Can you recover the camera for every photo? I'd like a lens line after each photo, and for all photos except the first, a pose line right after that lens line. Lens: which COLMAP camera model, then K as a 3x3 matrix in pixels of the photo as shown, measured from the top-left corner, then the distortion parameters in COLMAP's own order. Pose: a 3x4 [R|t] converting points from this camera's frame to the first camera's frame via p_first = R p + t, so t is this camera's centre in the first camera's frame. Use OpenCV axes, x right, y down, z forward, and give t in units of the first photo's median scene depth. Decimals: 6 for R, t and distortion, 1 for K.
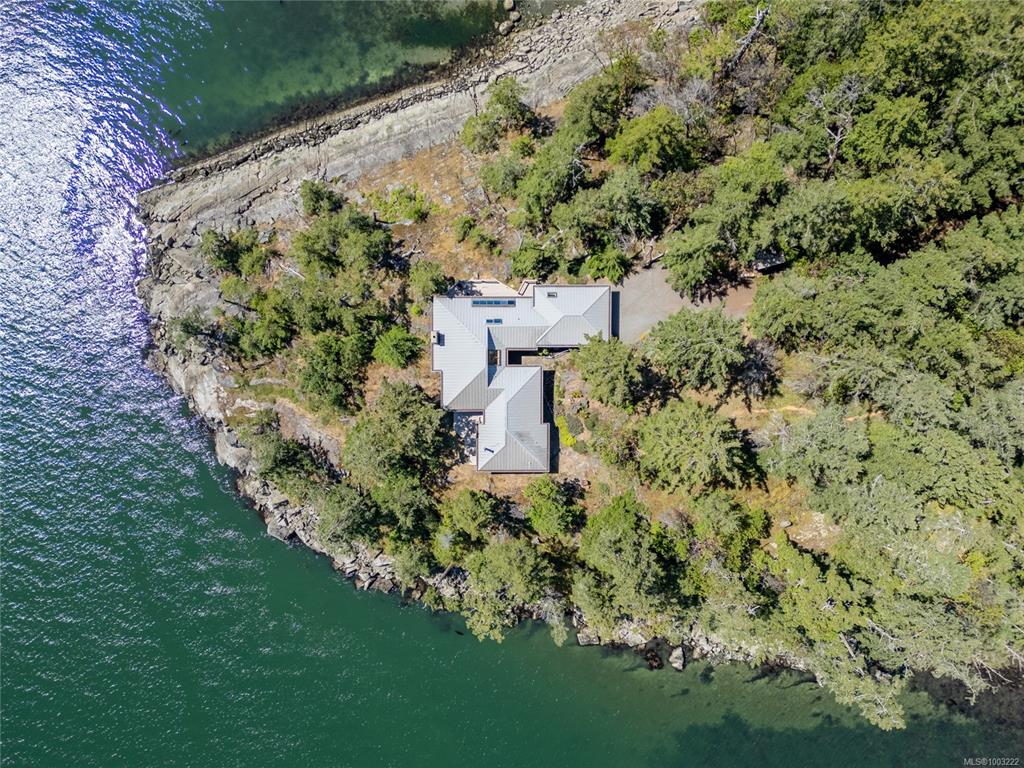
lens RADIAL K [[707.6, 0, 508.1], [0, 707.6, 385.2], [0, 0, 1]] dist [0.044869, 0.000427]
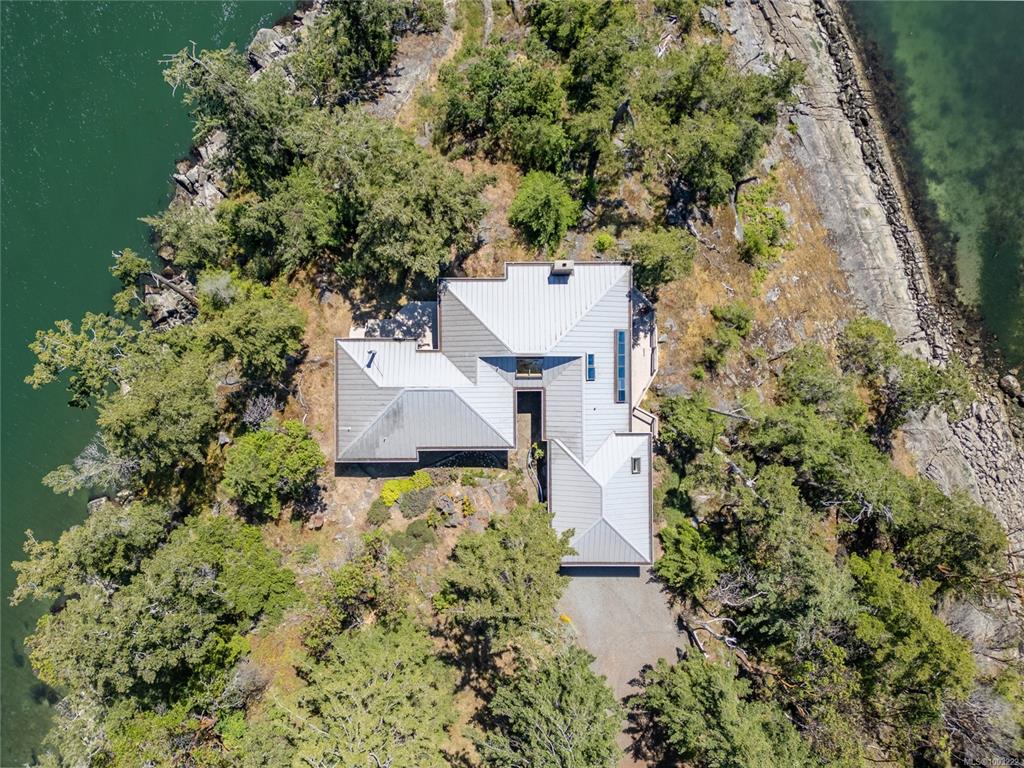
lens RADIAL K [[707.6, 0, 511.1], [0, 707.6, 380.2], [0, 0, 1]] dist [0.044869, 0.000427]
pose [[0.004093, 0.999943, -0.009845, -0.003414], [-0.999493, 0.003780, -0.031627, -0.004908], [-0.031588, 0.009970, 0.999451, 0.390945]]
